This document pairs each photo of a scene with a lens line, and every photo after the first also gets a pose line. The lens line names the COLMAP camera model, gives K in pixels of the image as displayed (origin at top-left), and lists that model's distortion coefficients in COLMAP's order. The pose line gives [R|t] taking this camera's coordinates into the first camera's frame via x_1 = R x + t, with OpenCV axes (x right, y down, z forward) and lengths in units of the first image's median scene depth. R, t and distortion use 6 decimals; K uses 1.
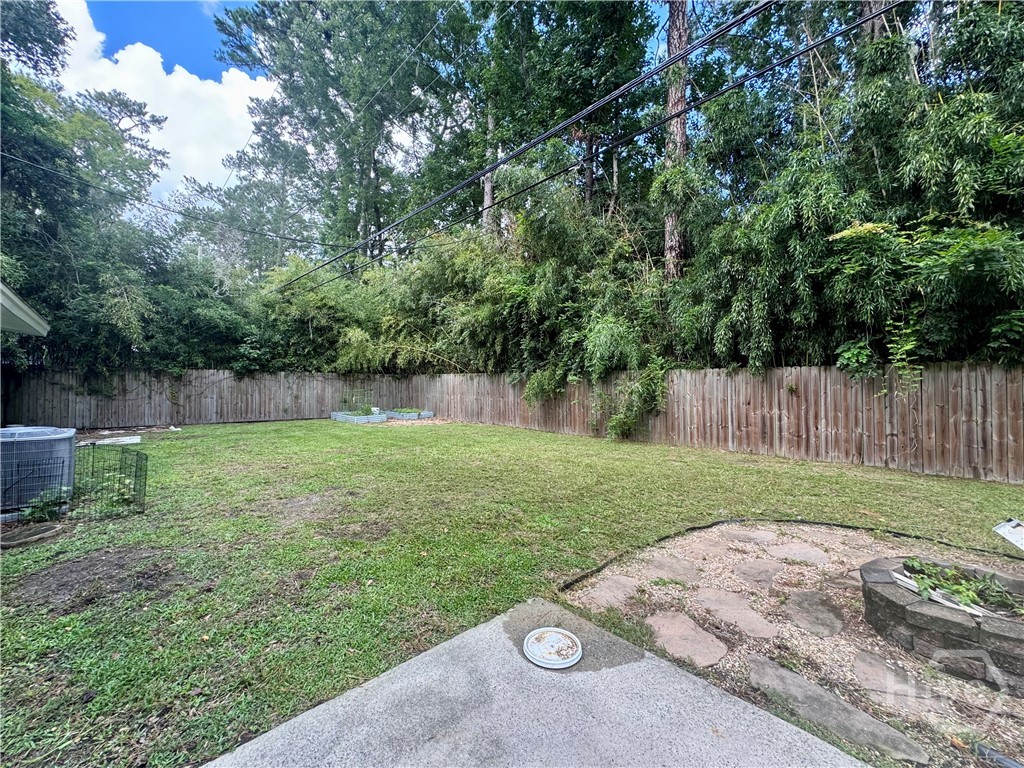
lens RADIAL K [[410.3, 0, 512.0], [0, 410.3, 384.0], [0, 0, 1]] dist [-0.001730, 0.000007]
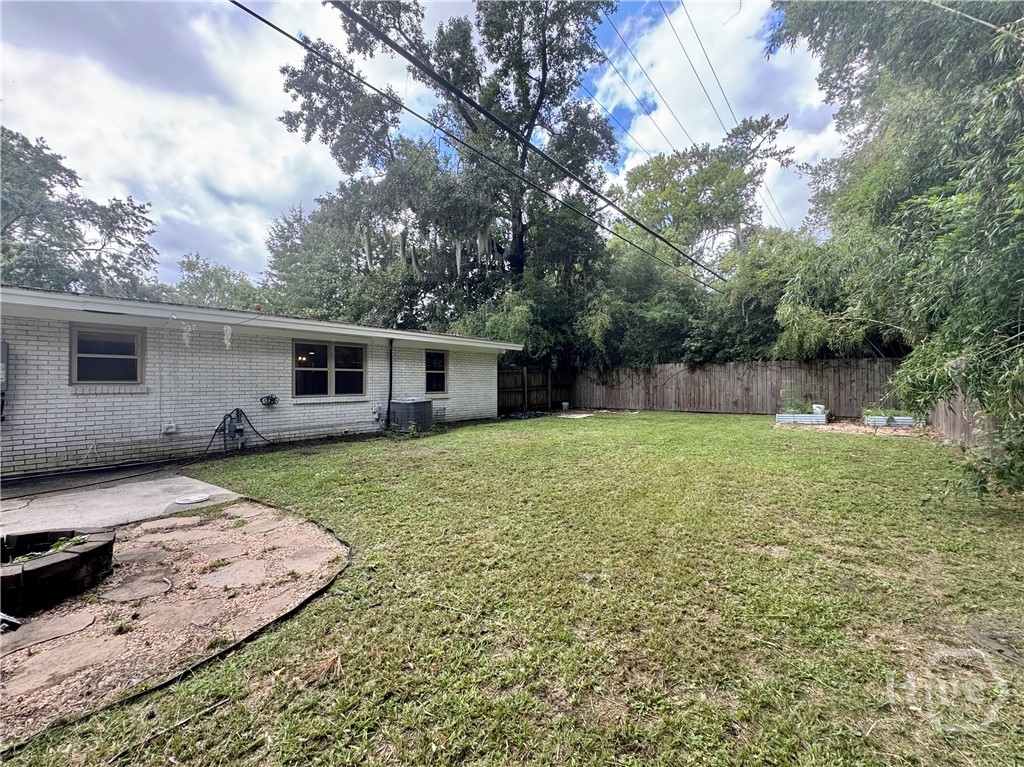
lens RADIAL K [[453.9, 0, 512.0], [0, 453.9, 383.5], [0, 0, 1]] dist [0.000905, 0.000154]
pose [[0.166668, 0.000983, -0.986013, 0.407509], [0.012175, 0.999921, 0.003055, 0.010669], [0.985938, -0.012514, 0.166643, 0.340614]]
